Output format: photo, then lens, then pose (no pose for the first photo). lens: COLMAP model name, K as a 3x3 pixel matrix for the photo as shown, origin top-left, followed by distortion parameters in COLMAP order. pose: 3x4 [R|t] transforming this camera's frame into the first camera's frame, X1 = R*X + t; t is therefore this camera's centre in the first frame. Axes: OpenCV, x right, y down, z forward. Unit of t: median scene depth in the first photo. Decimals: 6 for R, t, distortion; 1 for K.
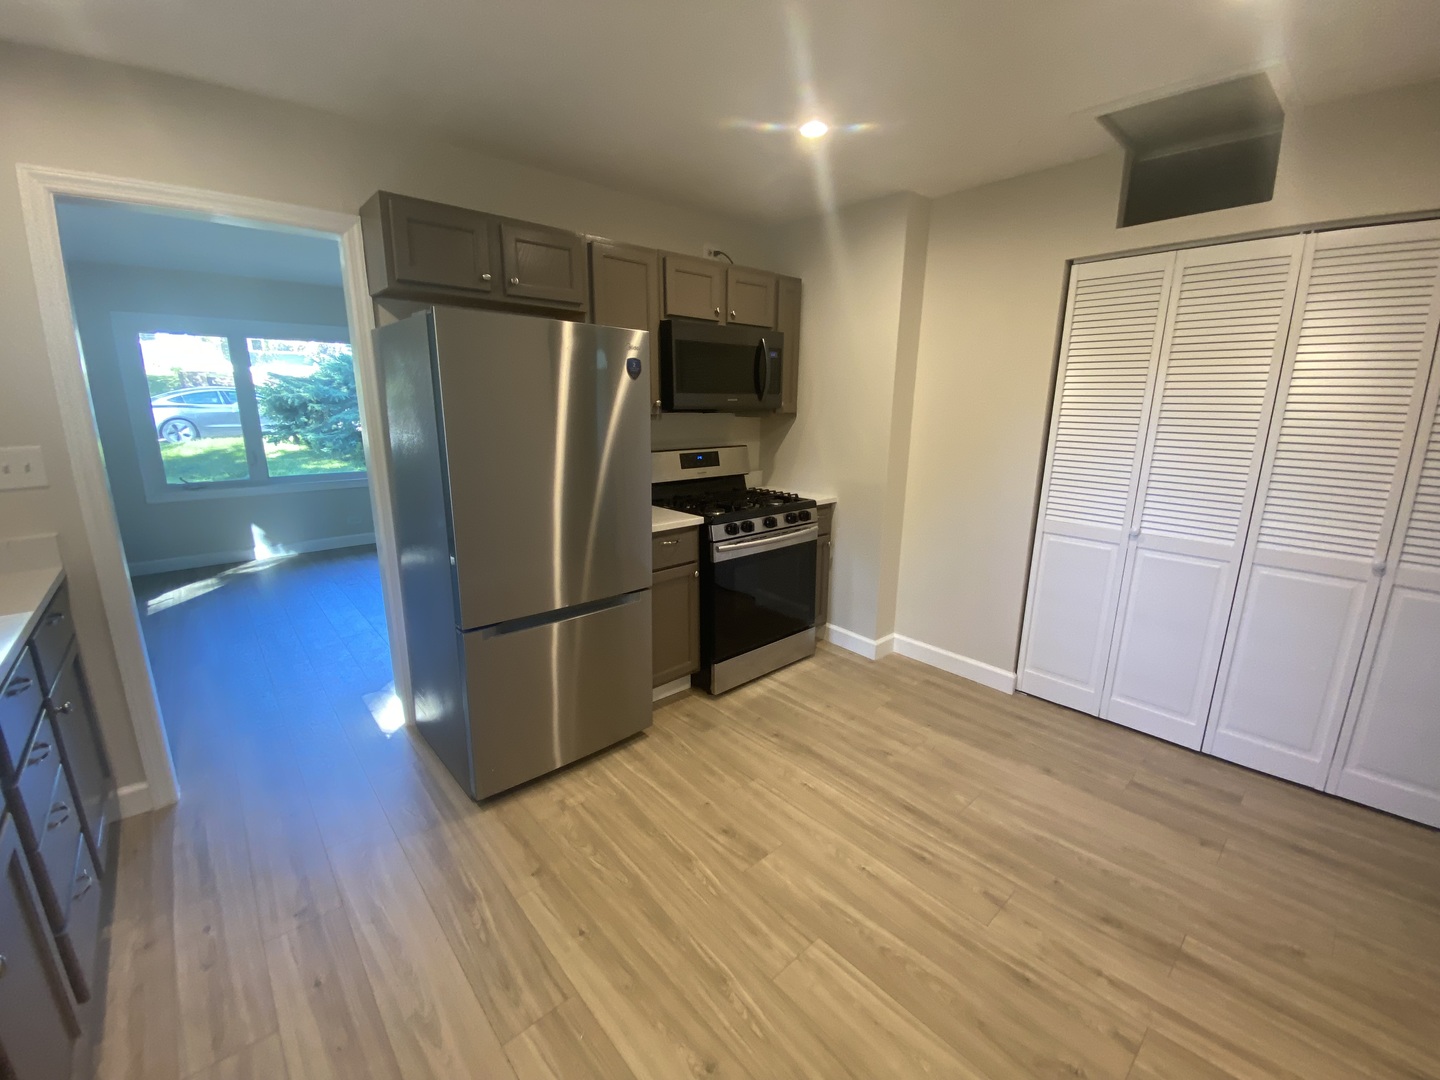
lens RADIAL K [[590.4, 0, 723.9], [0, 590.4, 539.5], [0, 0, 1]] dist [0.023128, -0.017352]
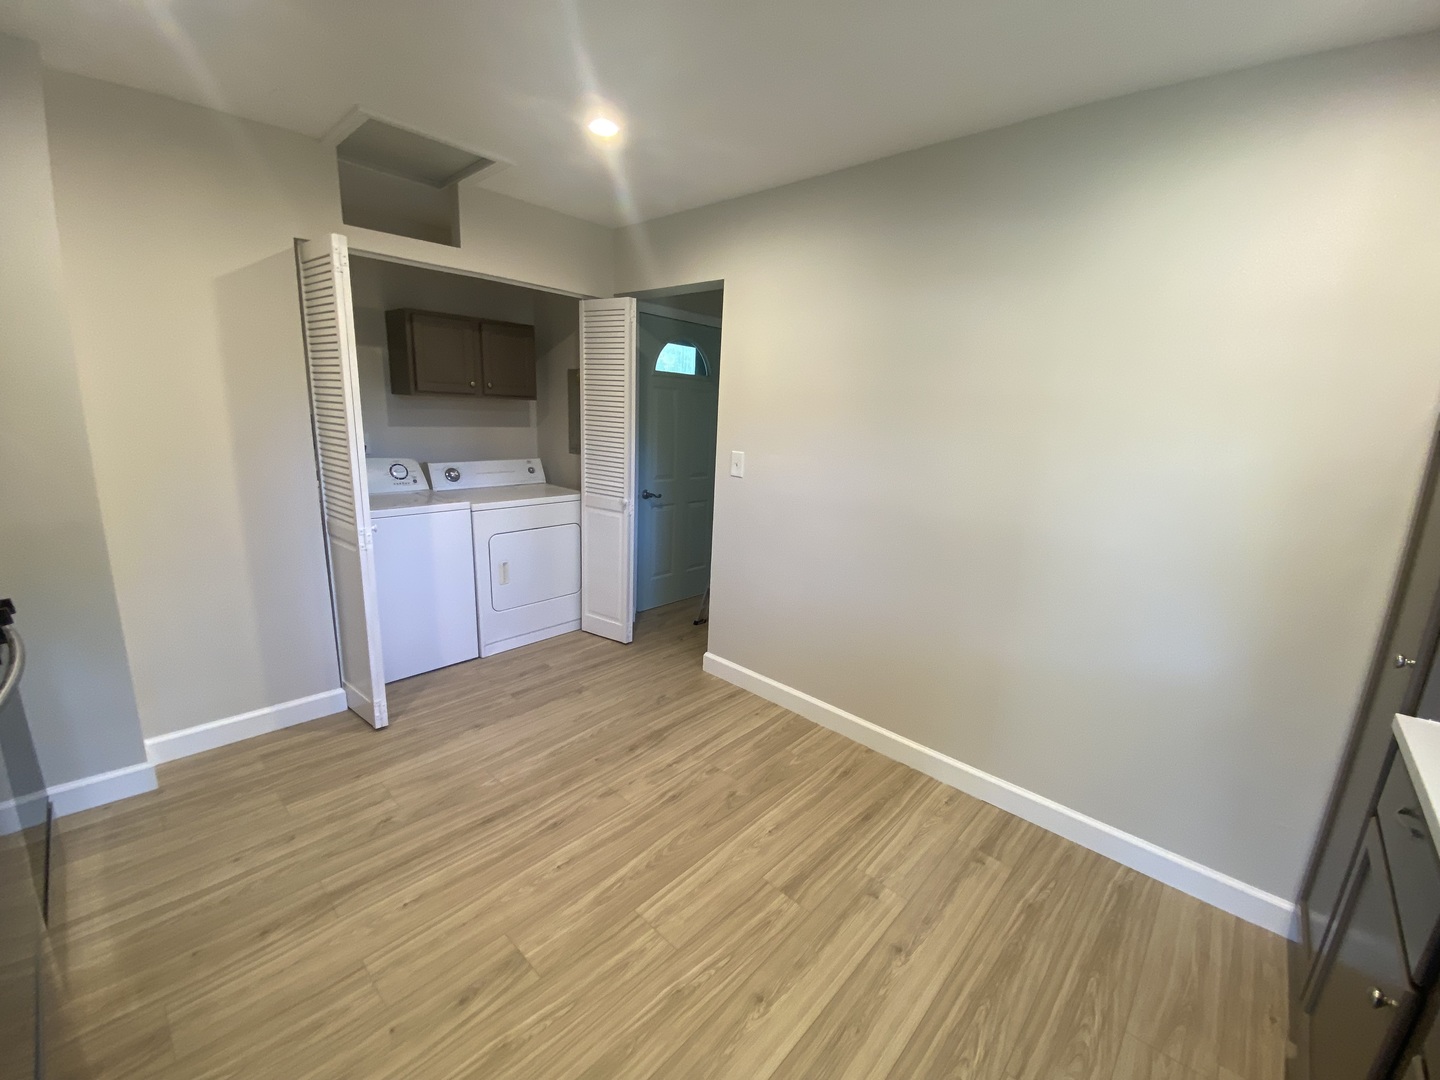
lens RADIAL K [[590.4, 0, 723.9], [0, 590.4, 539.5], [0, 0, 1]] dist [0.023128, -0.017352]
pose [[-0.087248, -0.232541, 0.968665, -0.609988], [0.183731, 0.951936, 0.245074, -0.168451], [-0.979097, 0.199357, -0.040330, 0.615119]]
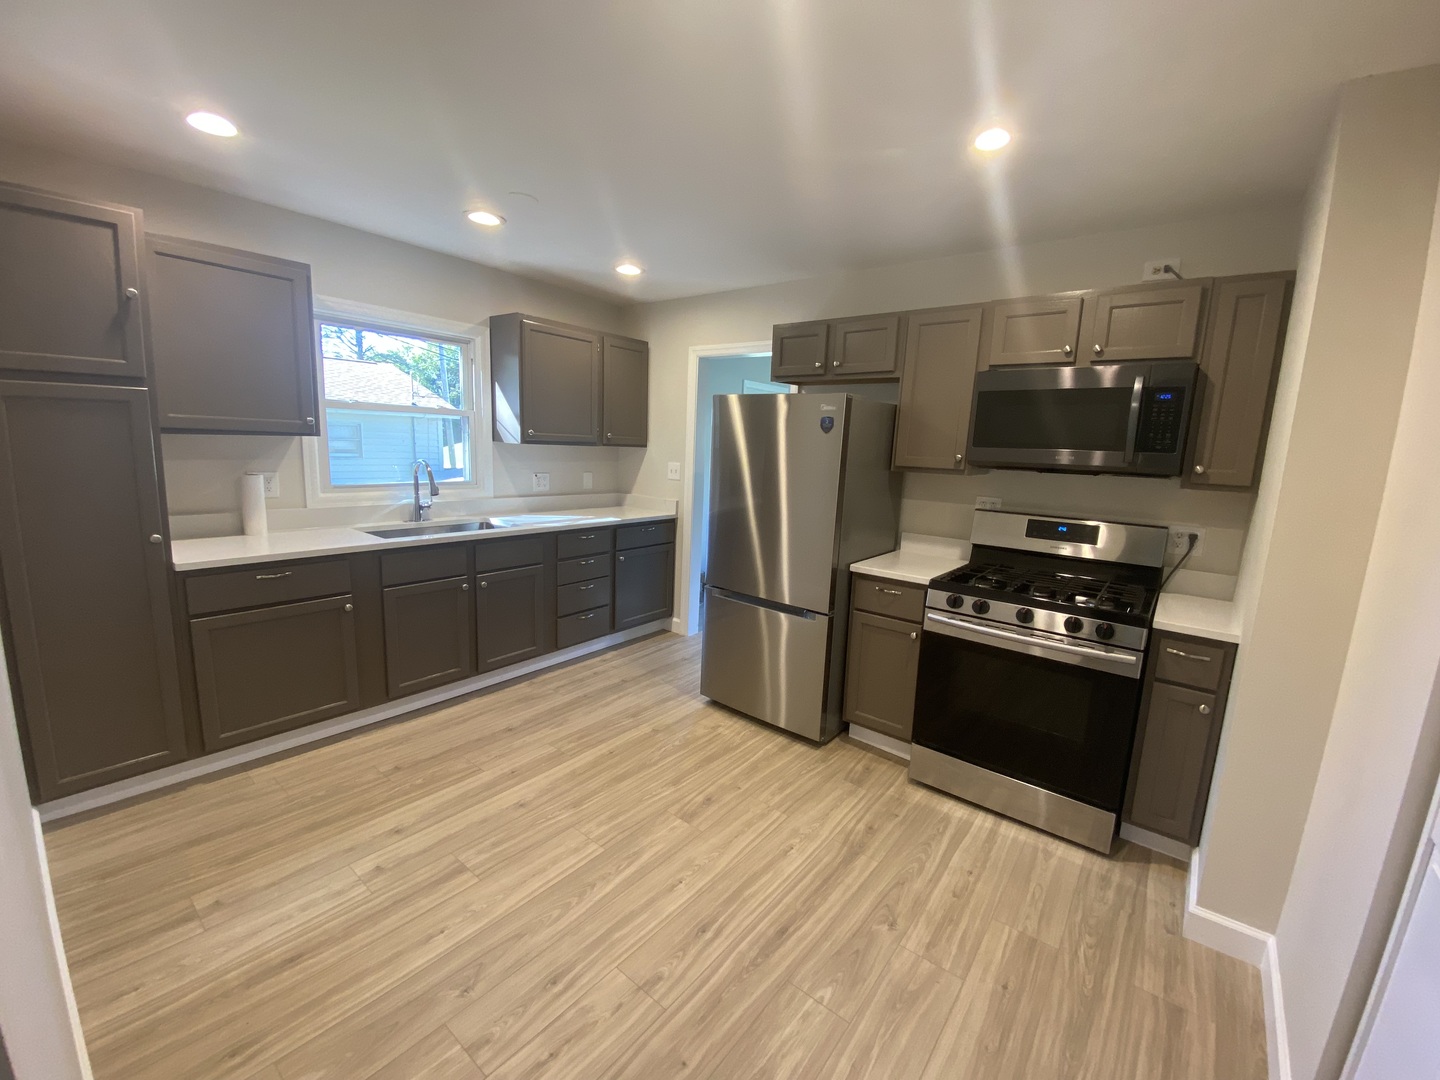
lens RADIAL K [[590.4, 0, 723.9], [0, 590.4, 539.5], [0, 0, 1]] dist [0.023128, -0.017352]
pose [[0.164505, 0.163446, -0.972740, 1.107552], [-0.266637, 0.956830, 0.115681, -0.160881], [0.949654, 0.240338, 0.200984, 0.674245]]
